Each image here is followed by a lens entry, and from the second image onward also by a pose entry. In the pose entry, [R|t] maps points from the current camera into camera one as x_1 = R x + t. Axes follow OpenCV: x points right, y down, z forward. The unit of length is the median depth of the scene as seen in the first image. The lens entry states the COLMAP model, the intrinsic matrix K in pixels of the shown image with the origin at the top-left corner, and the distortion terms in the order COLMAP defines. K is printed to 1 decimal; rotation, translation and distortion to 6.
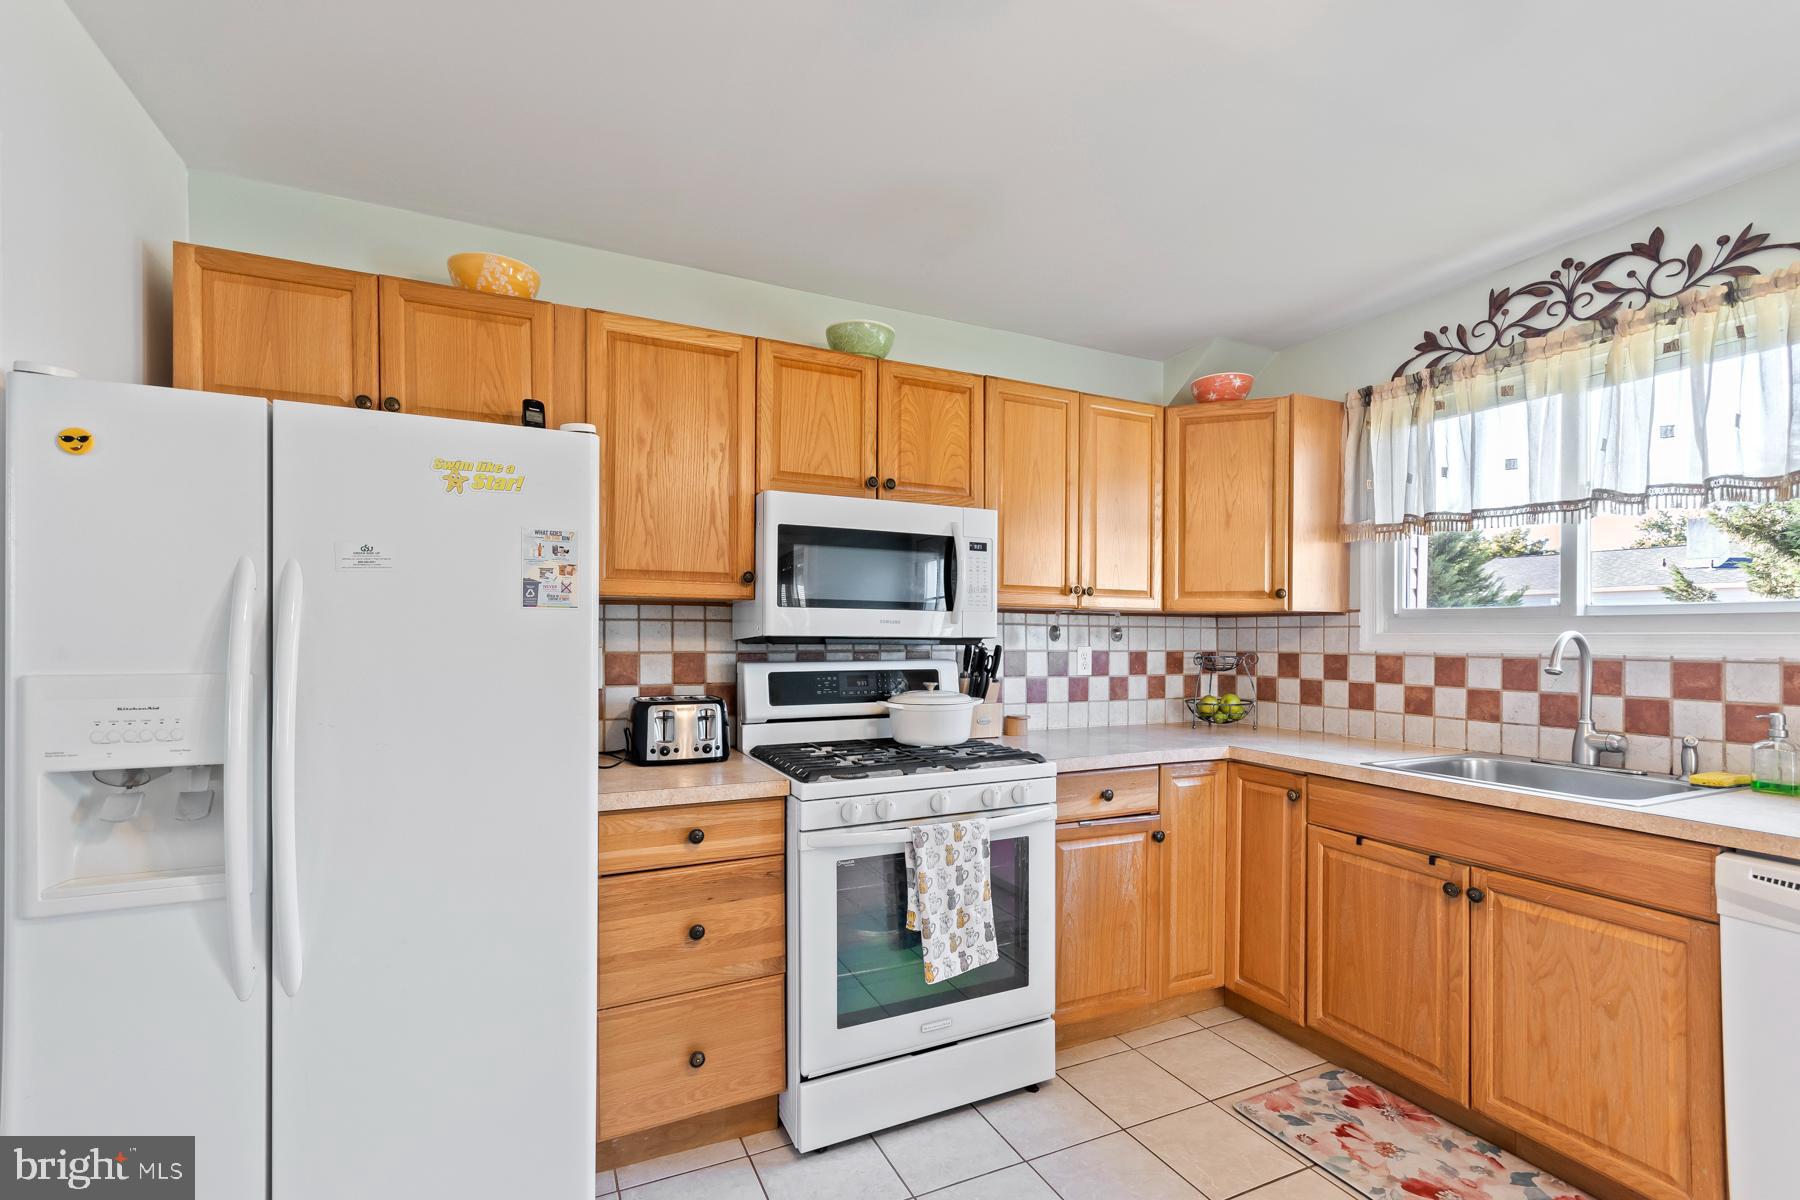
lens RADIAL K [[789.5, 0, 891.5], [0, 789.5, 613.6], [0, 0, 1]] dist [0.002408, 0.000158]
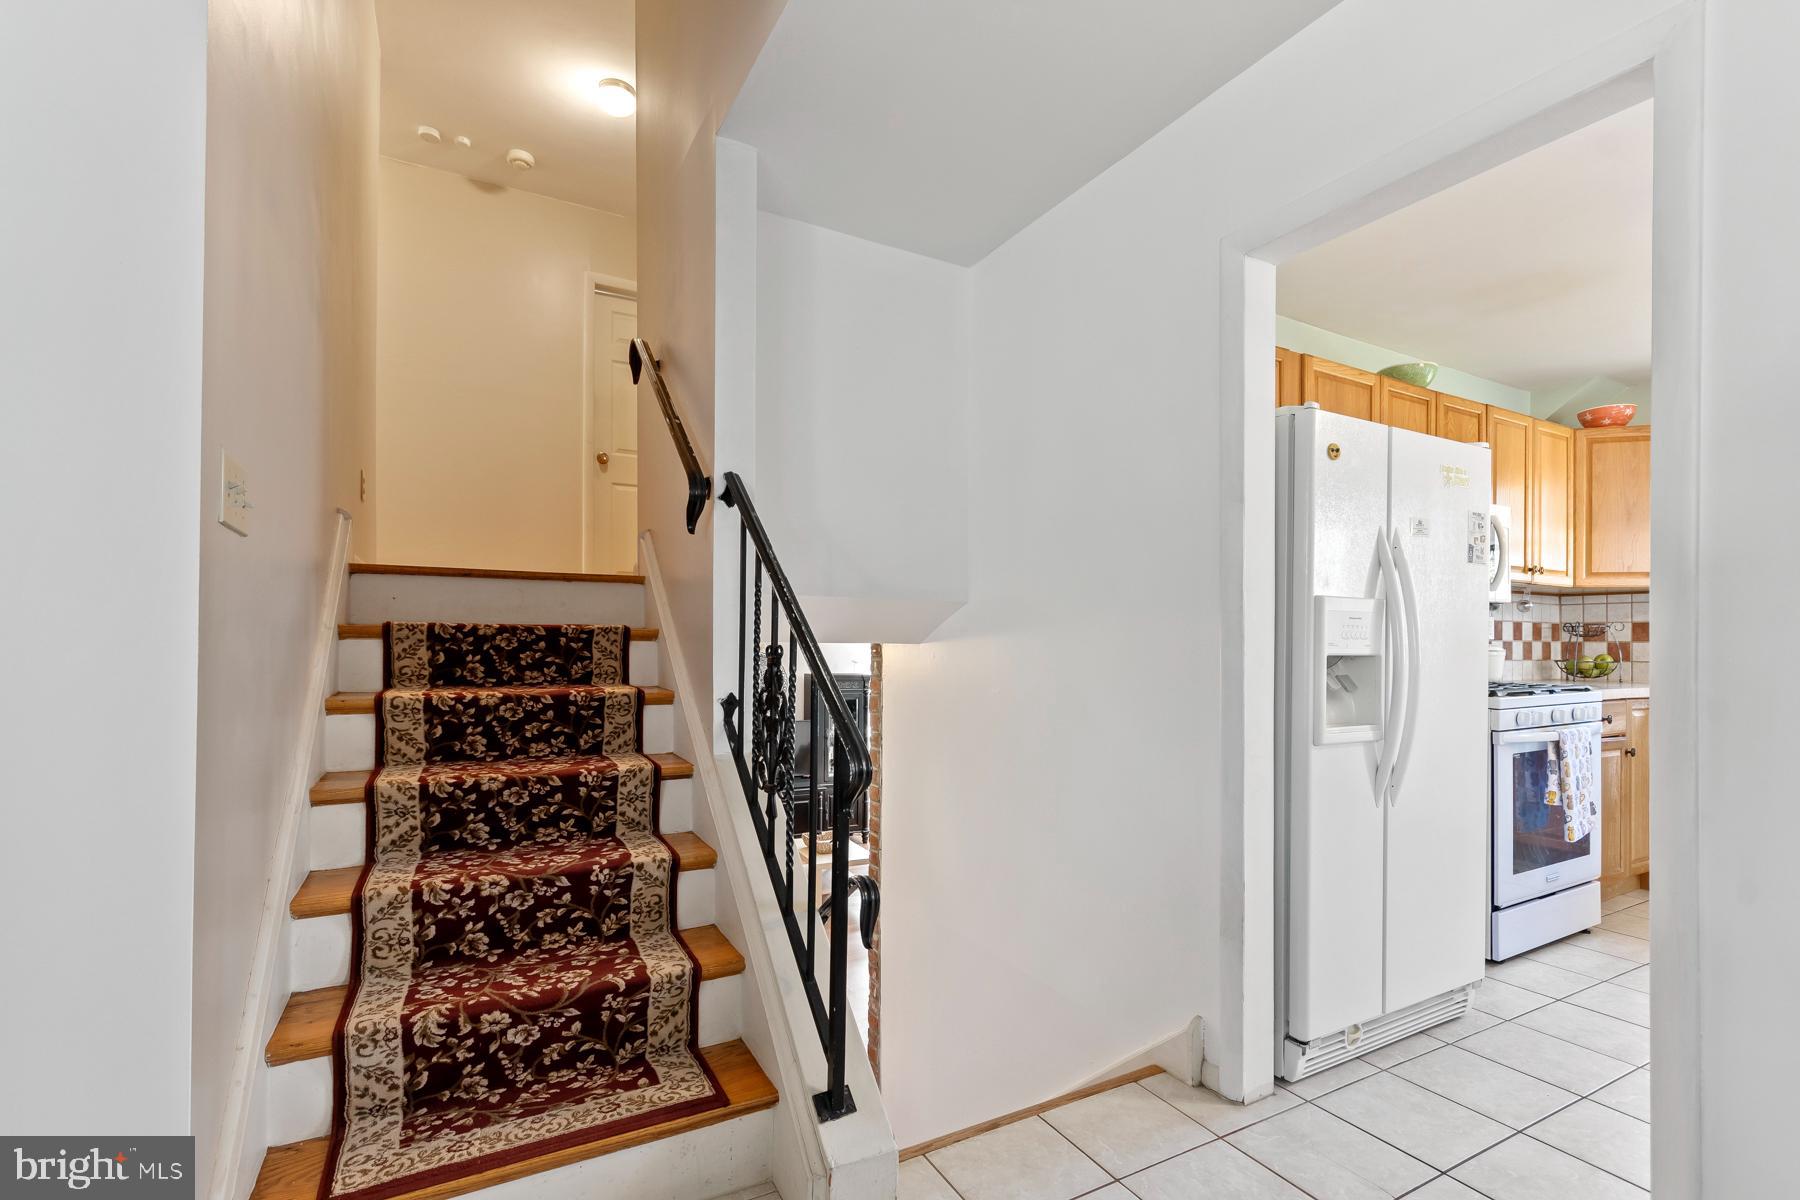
lens RADIAL K [[830.1, 0, 906.8], [0, 830.1, 608.4], [0, 0, 1]] dist [0.014757, 0.000338]
pose [[0.995780, 0.003806, 0.091698, -0.982574], [-0.002326, 0.999865, -0.016251, 0.063529], [-0.091747, 0.015969, 0.995654, -0.295827]]
